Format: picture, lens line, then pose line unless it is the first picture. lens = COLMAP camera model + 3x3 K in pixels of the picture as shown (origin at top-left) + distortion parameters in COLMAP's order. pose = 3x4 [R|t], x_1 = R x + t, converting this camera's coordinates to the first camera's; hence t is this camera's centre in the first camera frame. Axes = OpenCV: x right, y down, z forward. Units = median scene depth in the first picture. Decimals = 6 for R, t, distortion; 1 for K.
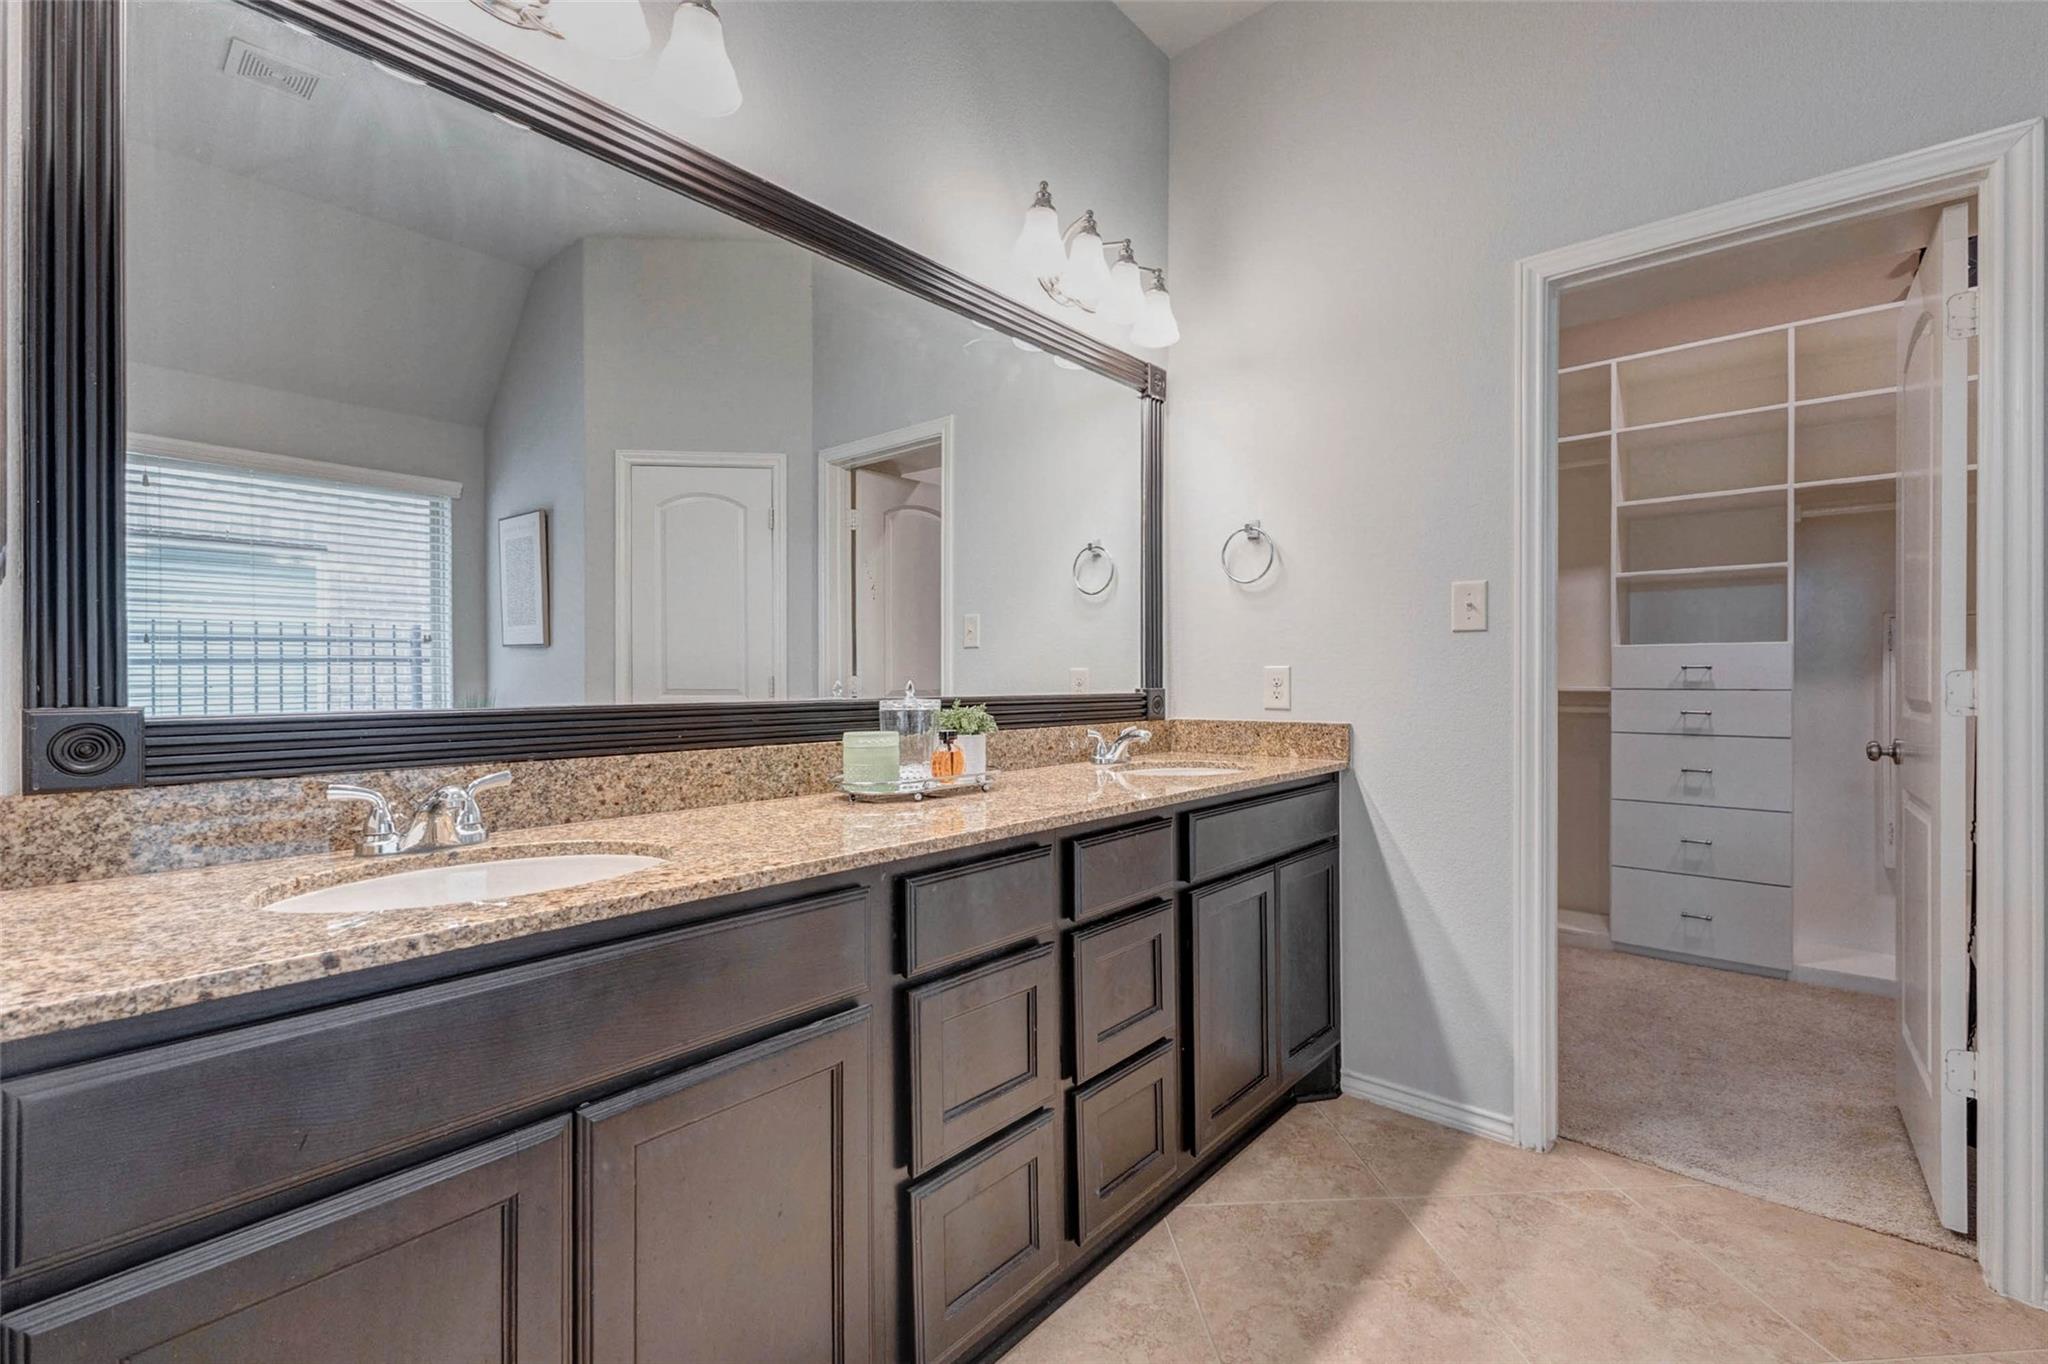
lens RADIAL K [[896.6, 0, 1035.7], [0, 896.6, 679.8], [0, 0, 1]] dist [0.012347, -0.001862]
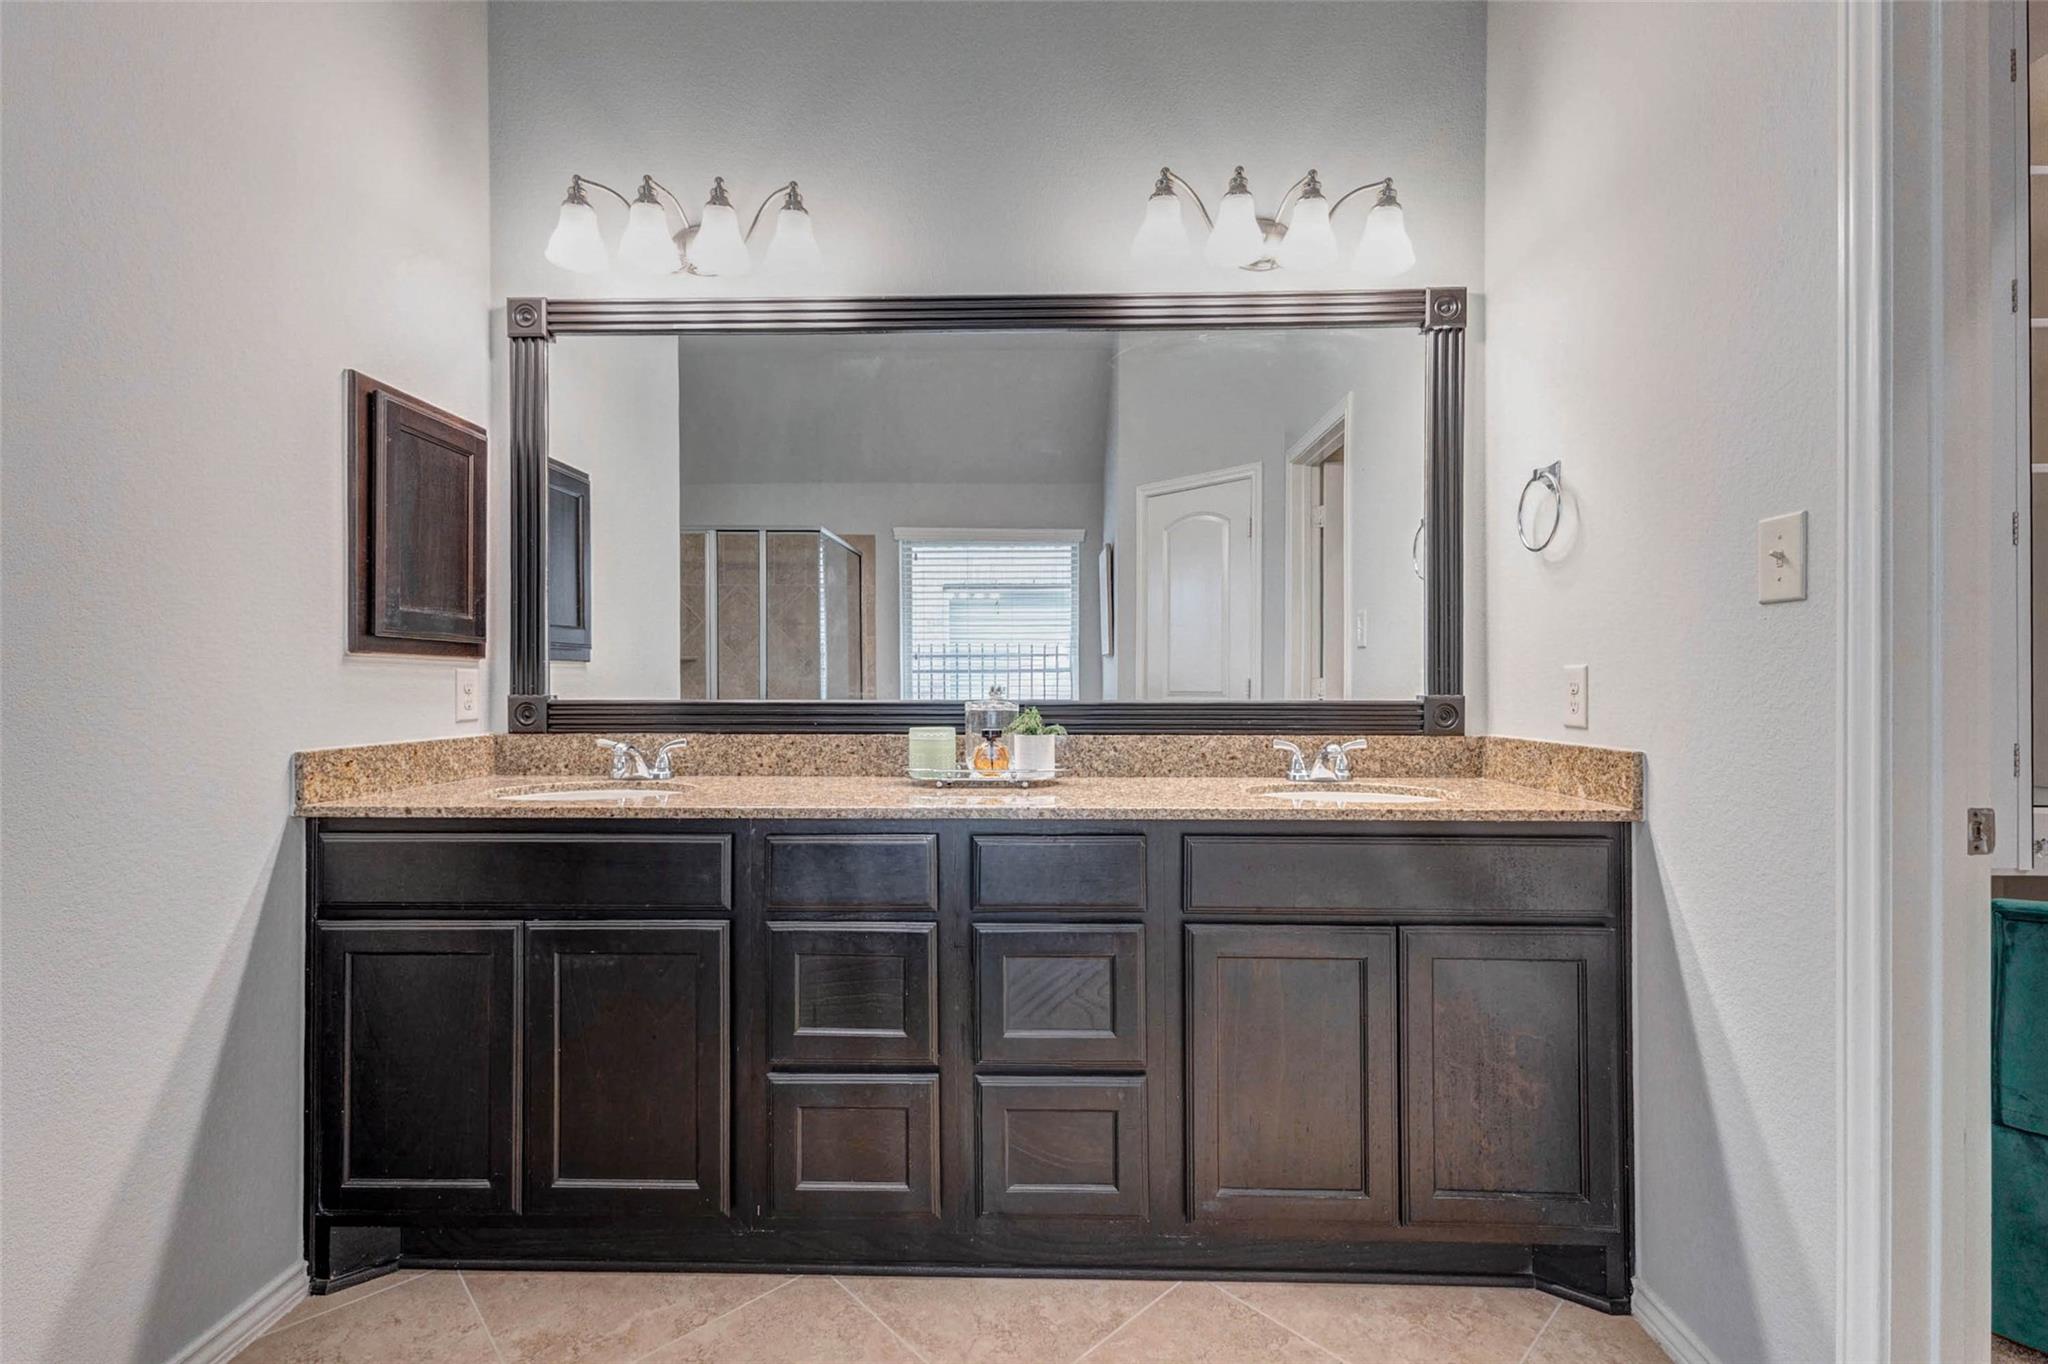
lens RADIAL K [[896.6, 0, 1034.4], [0, 896.6, 679.6], [0, 0, 1]] dist [0.012347, -0.001862]
pose [[0.625524, 0.001109, -0.780204, 0.849121], [-0.001096, 0.999999, 0.000543, -0.006445], [0.780204, 0.000516, 0.625525, 0.360308]]
